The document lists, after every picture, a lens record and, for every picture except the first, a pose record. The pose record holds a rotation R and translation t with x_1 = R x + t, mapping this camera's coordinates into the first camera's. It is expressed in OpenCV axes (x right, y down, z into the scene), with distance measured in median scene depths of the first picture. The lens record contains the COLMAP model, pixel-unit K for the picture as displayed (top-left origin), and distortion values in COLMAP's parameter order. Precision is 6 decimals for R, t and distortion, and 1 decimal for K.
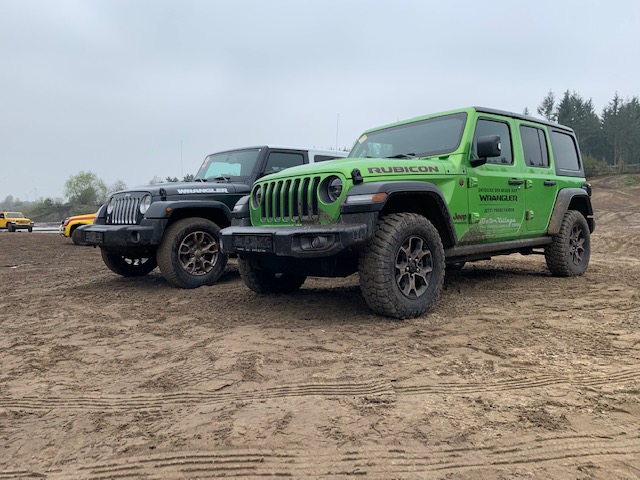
lens RADIAL K [[486.7, 0, 322.2], [0, 486.7, 226.7], [0, 0, 1]] dist [0.043676, -0.039301]
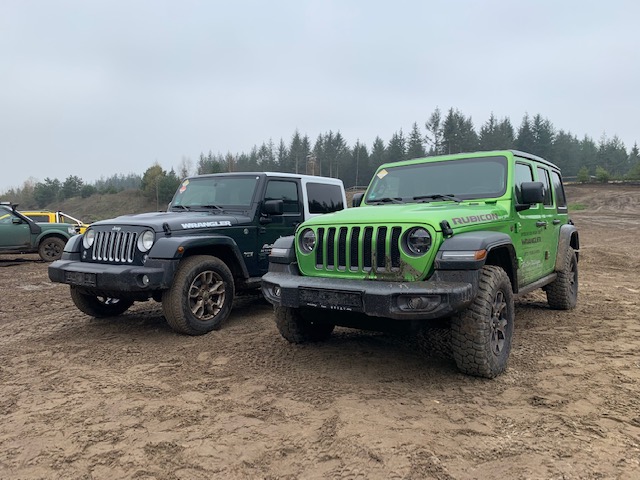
lens RADIAL K [[486.7, 0, 319.3], [0, 486.7, 234.7], [0, 0, 1]] dist [0.043676, -0.039301]
pose [[0.978322, 0.003528, 0.207058, -0.246870], [-0.004571, 0.999979, 0.004557, -0.064413], [-0.207037, -0.005405, 0.978318, 0.081424]]
